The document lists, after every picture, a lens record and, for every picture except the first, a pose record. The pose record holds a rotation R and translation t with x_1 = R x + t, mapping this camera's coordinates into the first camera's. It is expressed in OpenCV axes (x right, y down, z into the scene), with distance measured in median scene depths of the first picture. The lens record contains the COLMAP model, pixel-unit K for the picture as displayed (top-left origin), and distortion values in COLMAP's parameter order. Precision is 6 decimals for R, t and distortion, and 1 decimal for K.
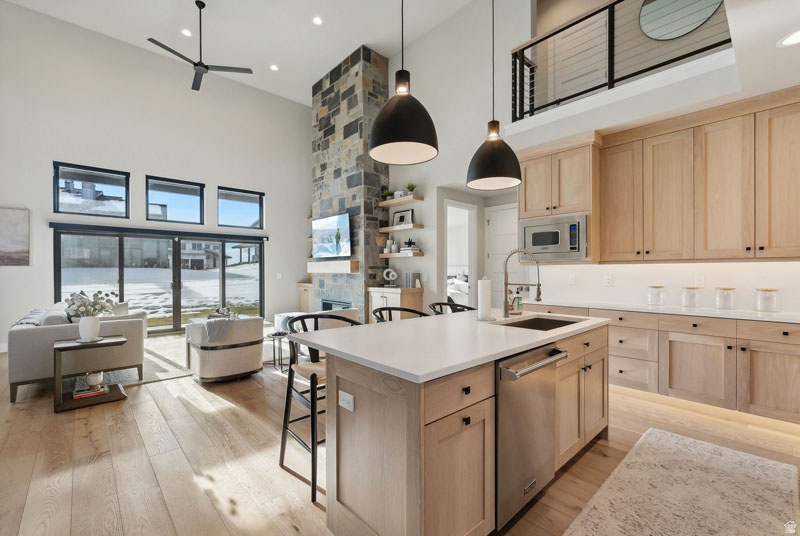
lens RADIAL K [[348.3, 0, 399.3], [0, 348.3, 270.7], [0, 0, 1]] dist [0.000939, 0.000058]
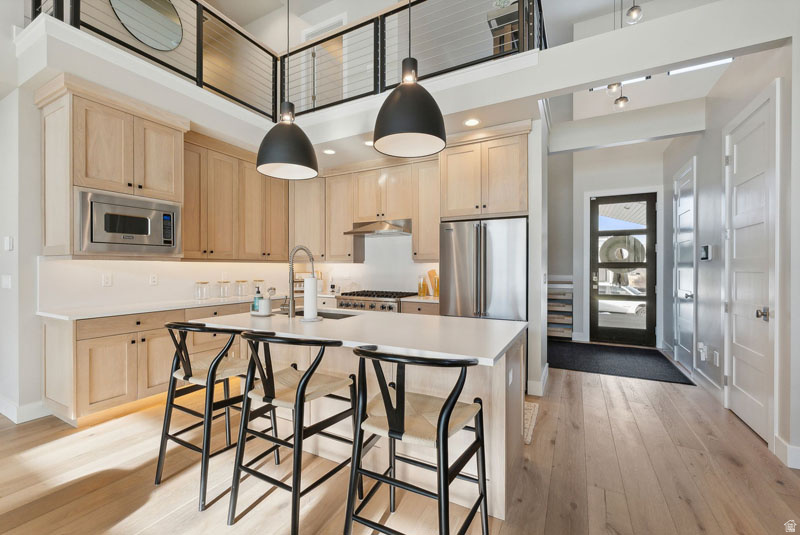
lens RADIAL K [[336.9, 0, 394.1], [0, 336.9, 269.8], [0, 0, 1]] dist [-0.001959, -0.000336]
pose [[-0.332213, -0.001245, 0.943203, -0.486973], [0.001313, 0.999998, 0.001783, 0.003523], [-0.943203, 0.001831, -0.332211, 0.781752]]
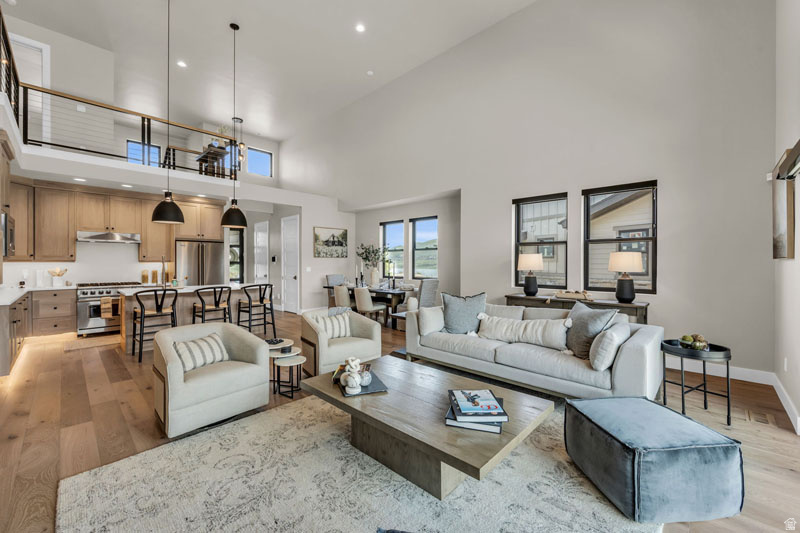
lens RADIAL K [[324.7, 0, 399.2], [0, 324.7, 262.7], [0, 0, 1]] dist [0.000178, -0.000078]
pose [[-0.998297, 0.004454, -0.058165, -0.703178], [0.004416, 0.999990, 0.000775, -0.011943], [0.058168, 0.000517, -0.998307, 2.187855]]
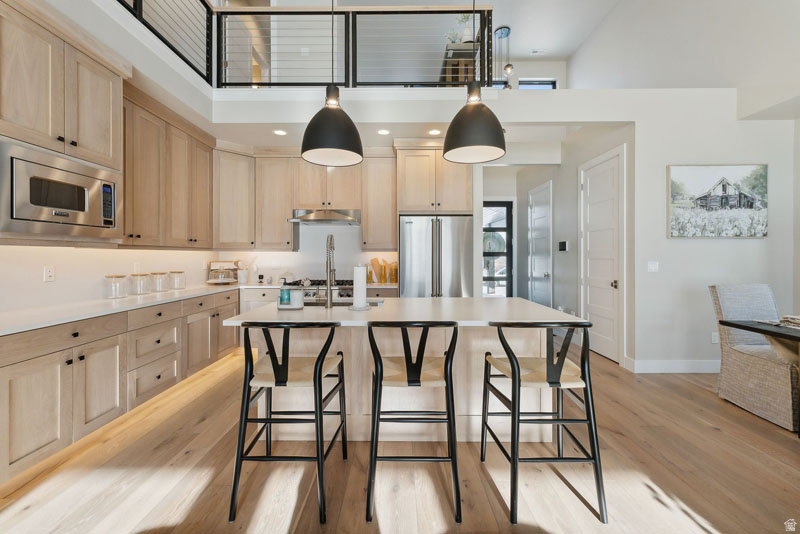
lens RADIAL K [[328.7, 0, 397.2], [0, 328.7, 256.0], [0, 0, 1]] dist [0.001677, 0.000165]
pose [[-0.736527, 0.004718, 0.676392, -0.308939], [0.003760, 0.999989, -0.002880, 0.001196], [-0.676398, 0.000422, -0.736536, 1.132416]]
